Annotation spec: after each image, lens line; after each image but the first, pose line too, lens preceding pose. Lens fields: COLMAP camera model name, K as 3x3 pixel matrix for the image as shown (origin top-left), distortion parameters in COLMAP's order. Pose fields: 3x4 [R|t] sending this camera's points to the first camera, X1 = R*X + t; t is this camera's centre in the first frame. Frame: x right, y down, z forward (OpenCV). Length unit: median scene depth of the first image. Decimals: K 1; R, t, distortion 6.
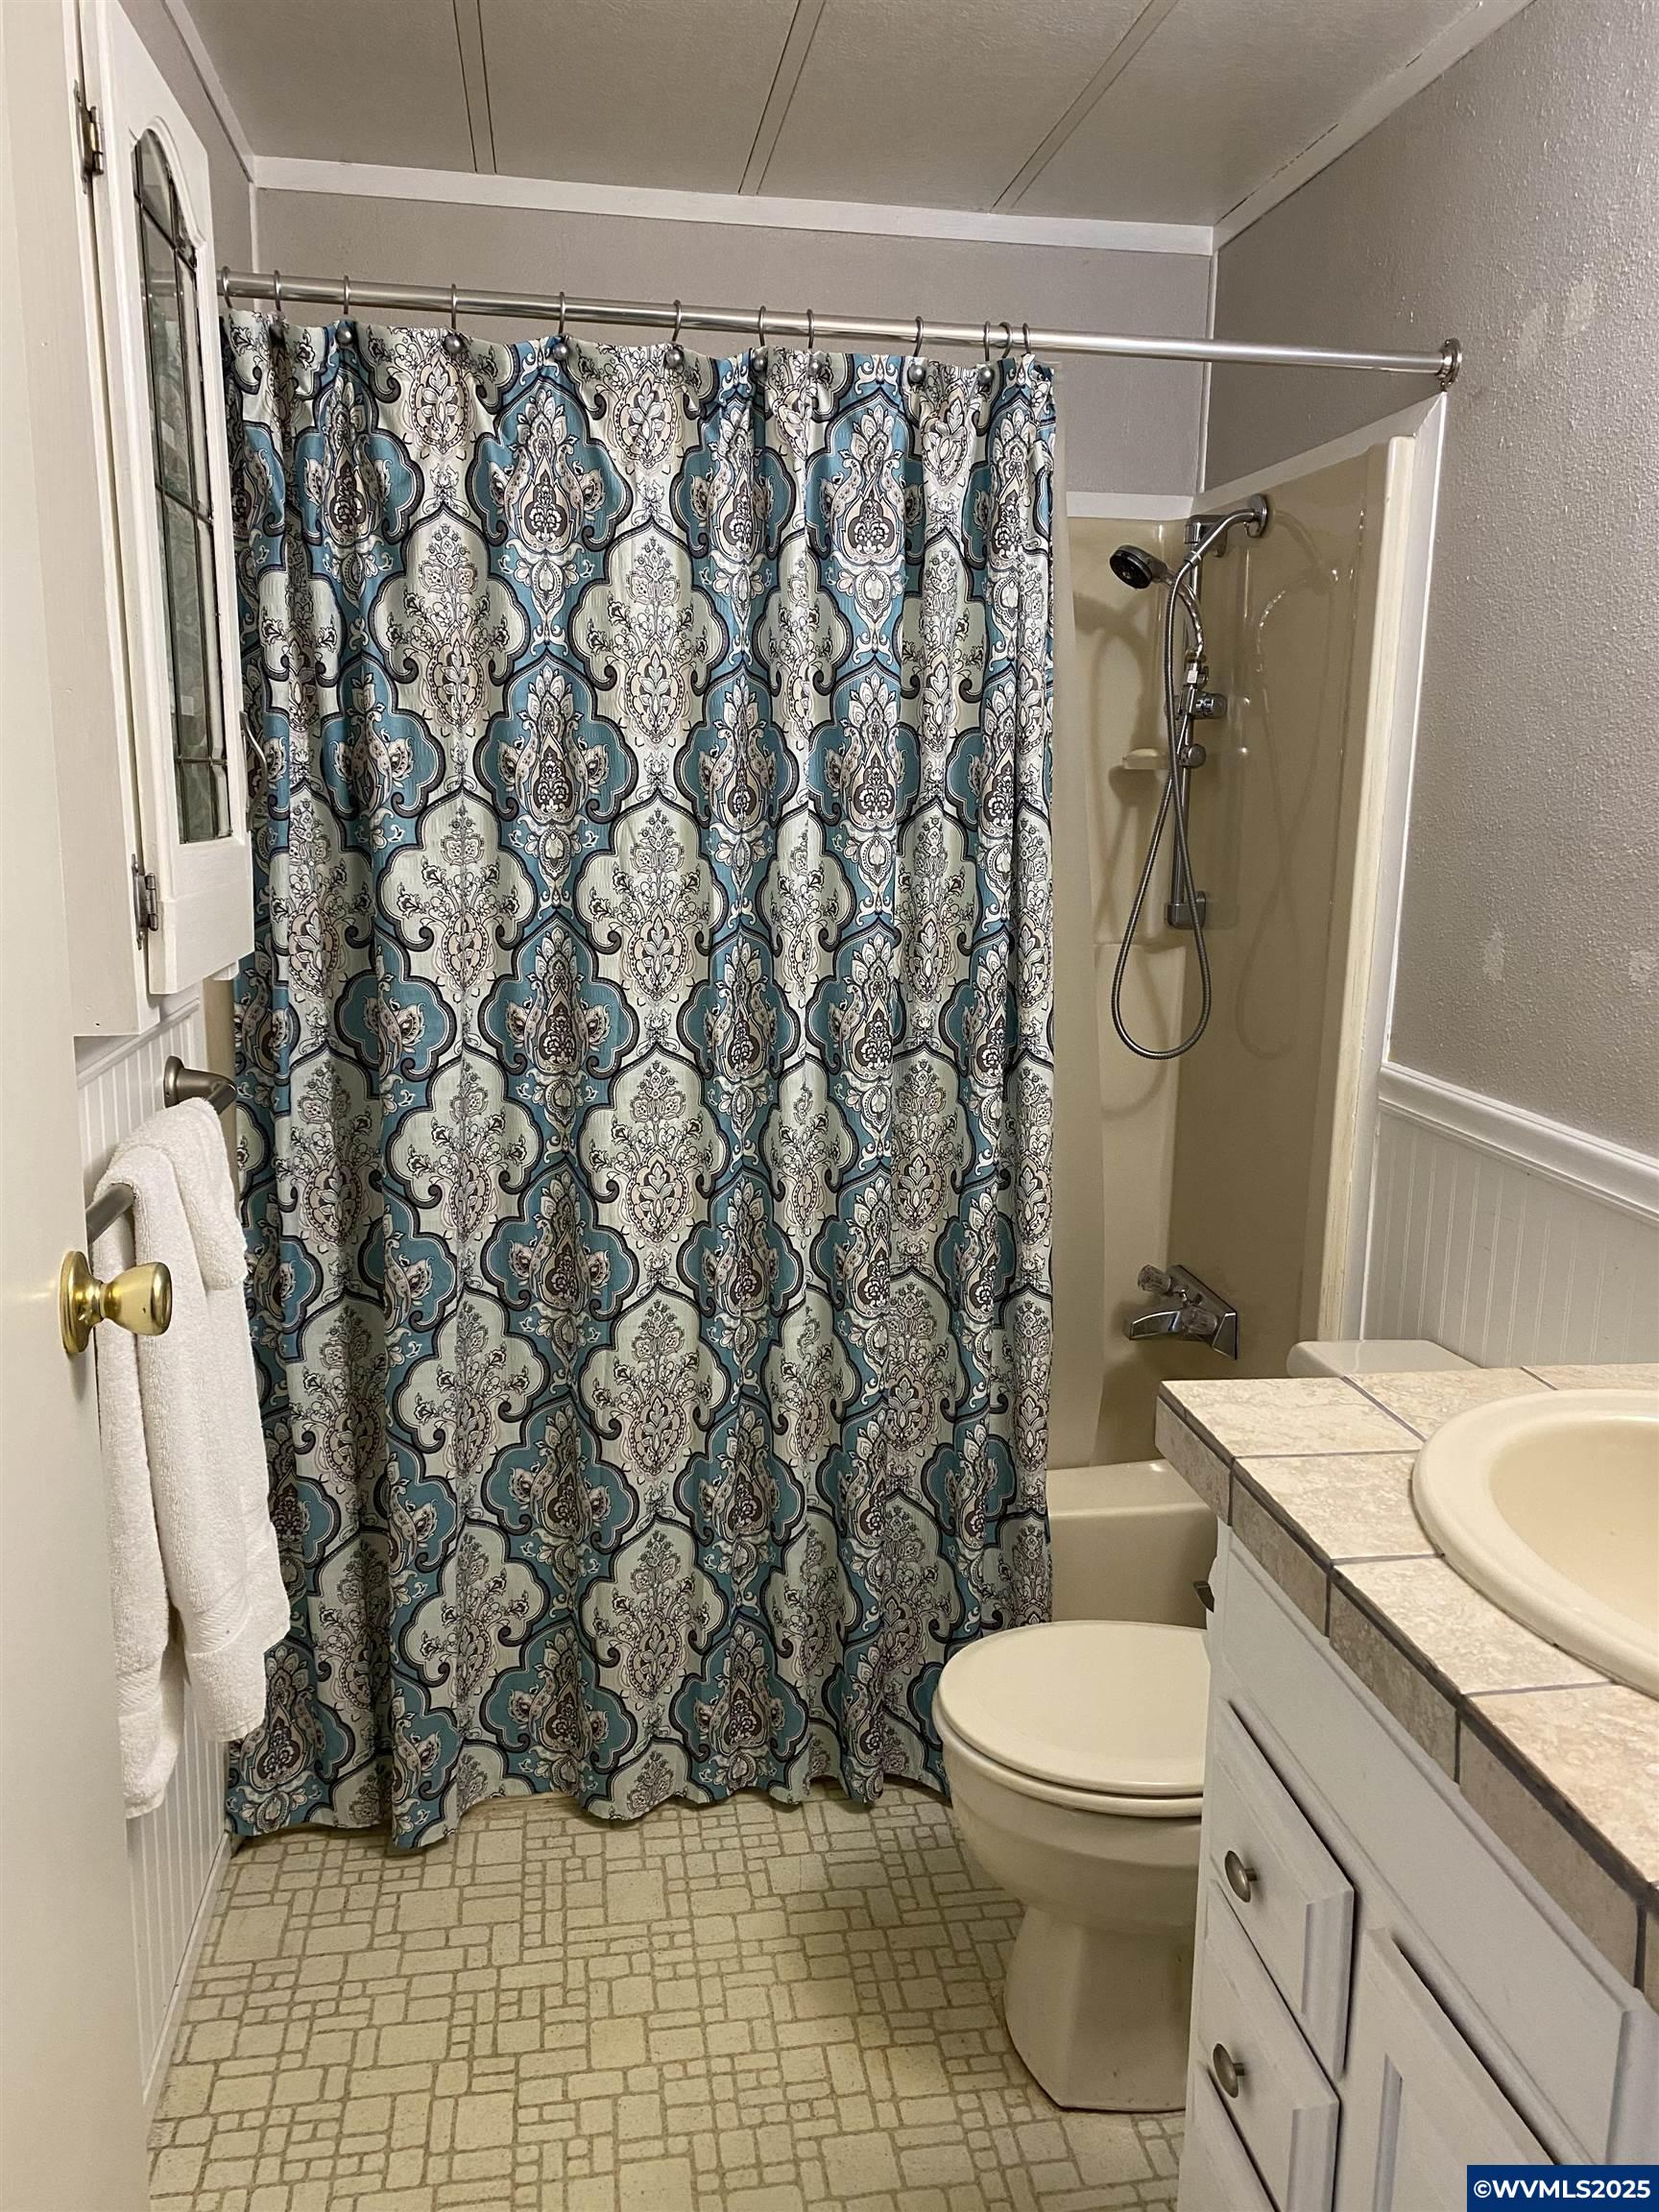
lens RADIAL K [[1656.6, 0, 829.5], [0, 1656.6, 1106.0], [0, 0, 1]] dist [0.043863, -0.069985]
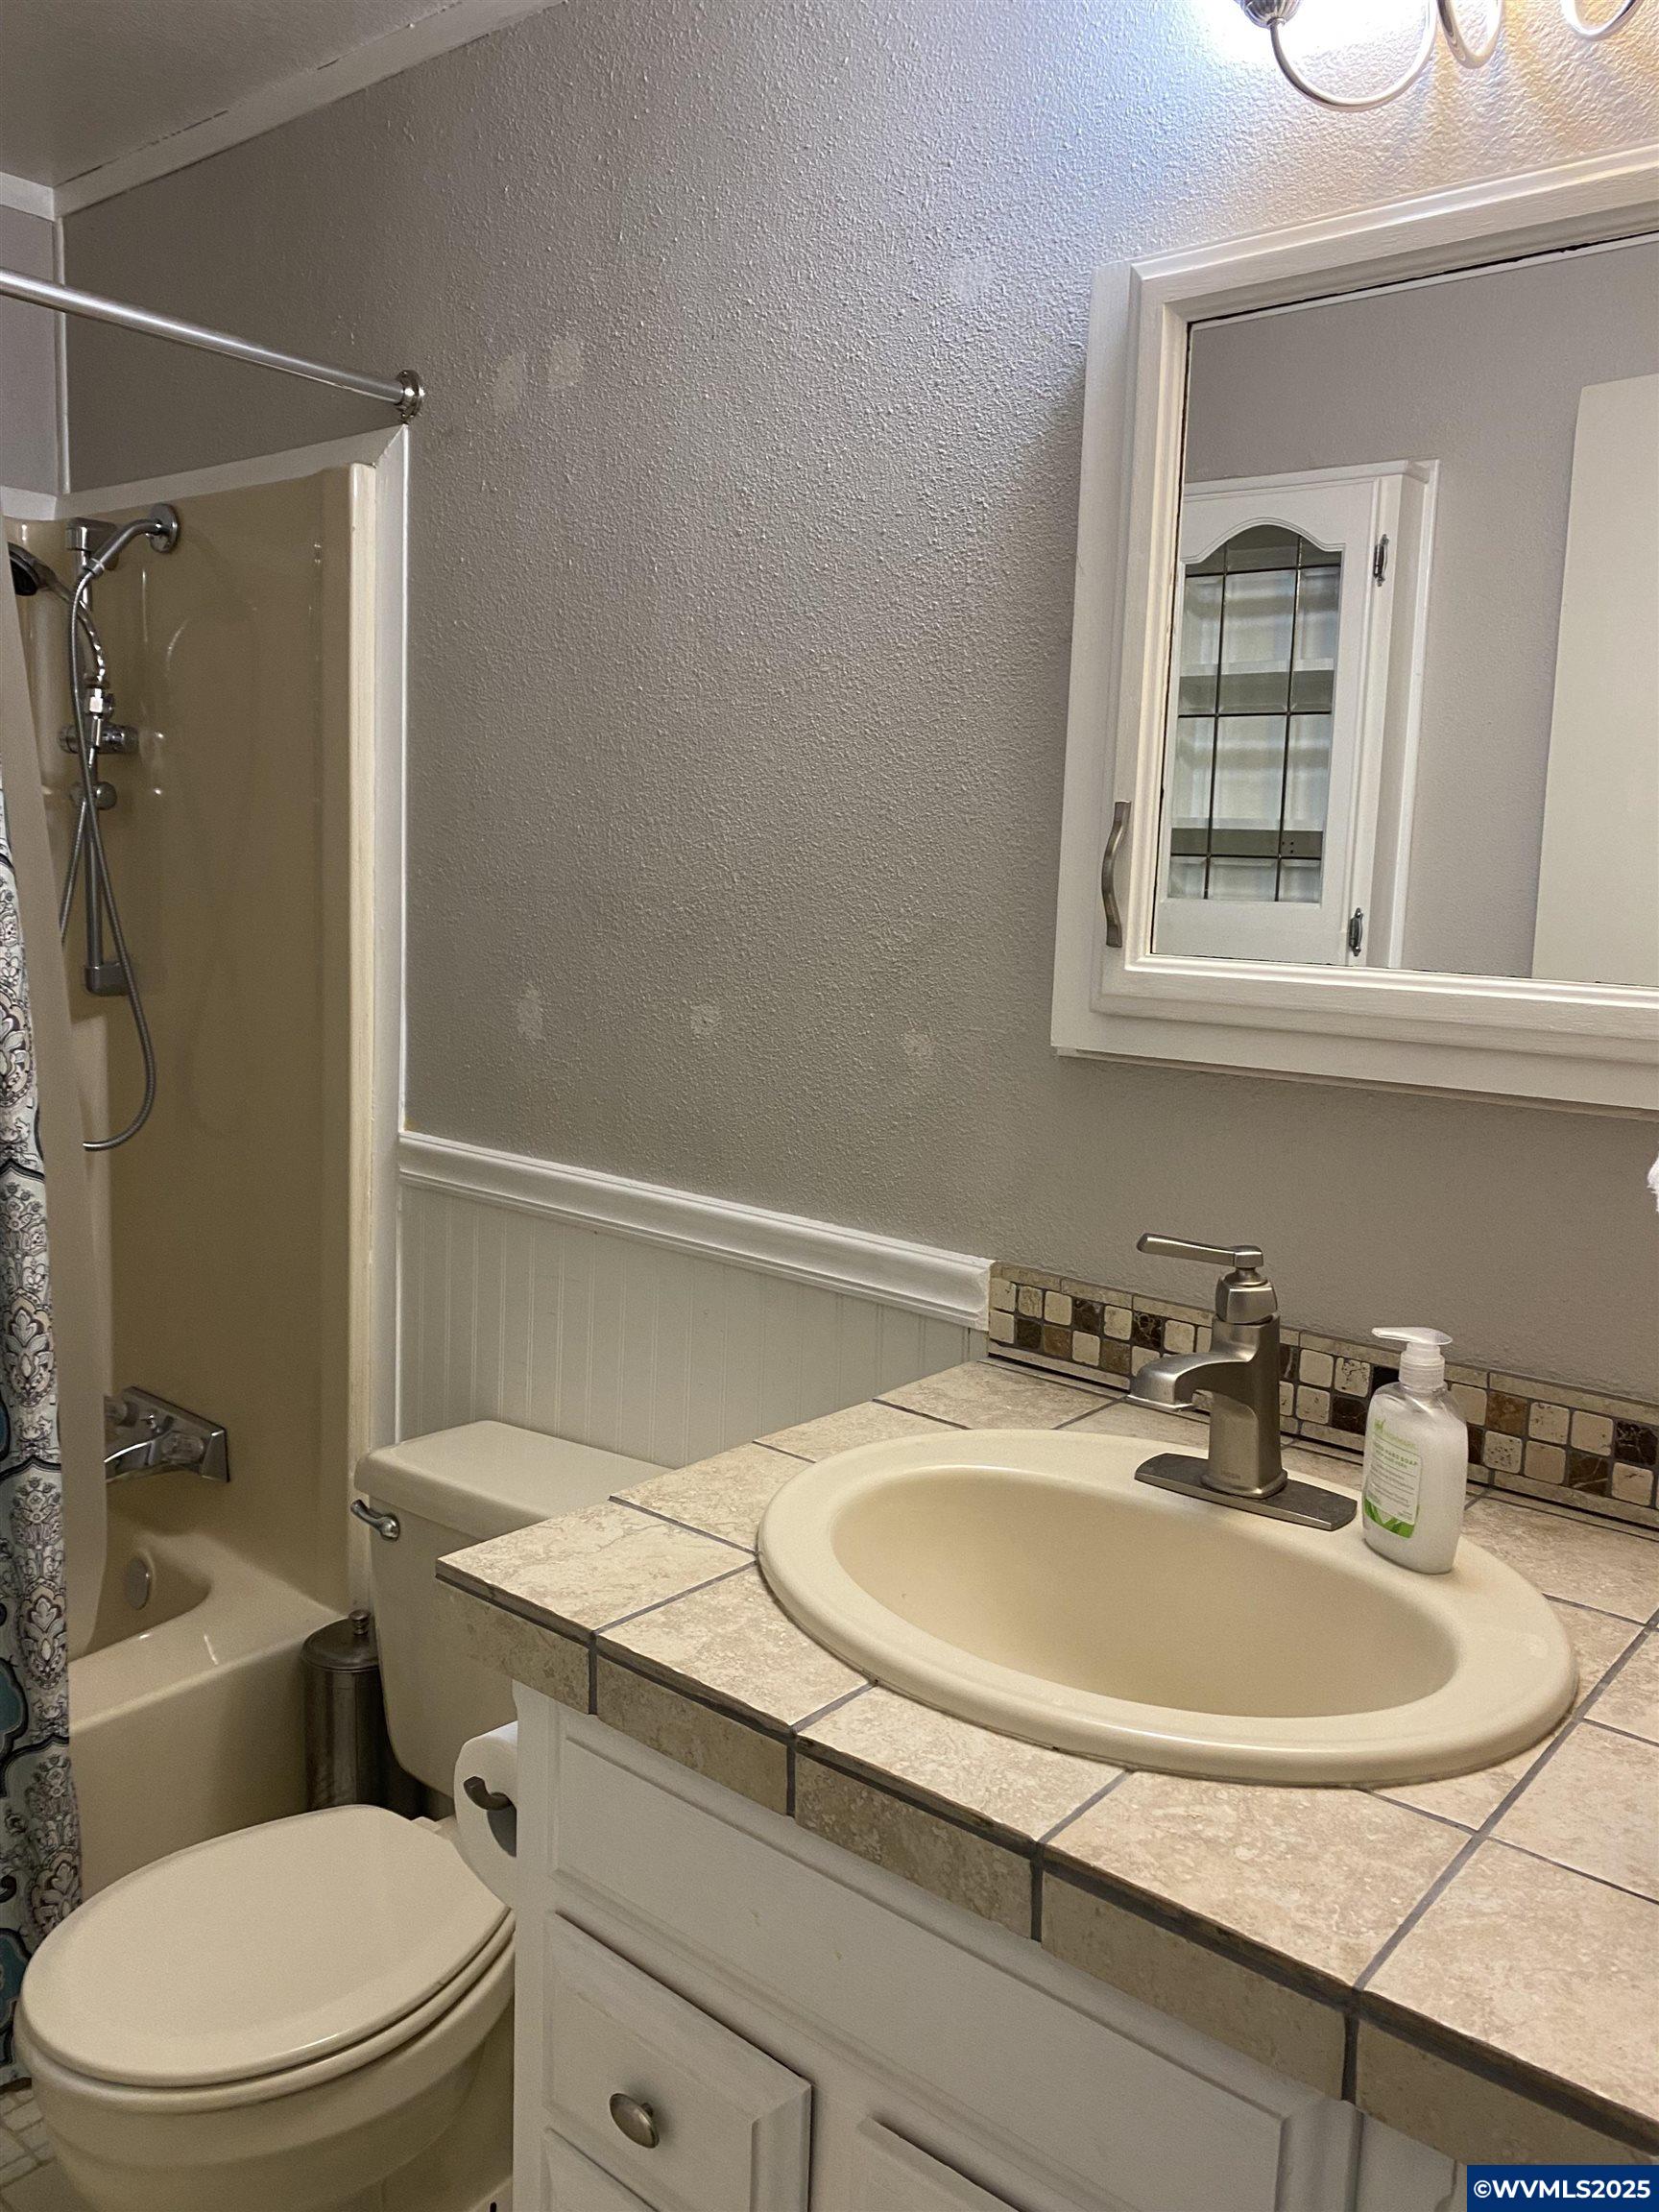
lens RADIAL K [[1656.6, 0, 829.5], [0, 1656.6, 1106.0], [0, 0, 1]] dist [0.043863, -0.069985]
pose [[0.745003, -0.085746, 0.661527, -0.109479], [0.105209, 0.994396, 0.010407, -0.026868], [-0.658712, 0.061846, 0.749849, 0.150496]]
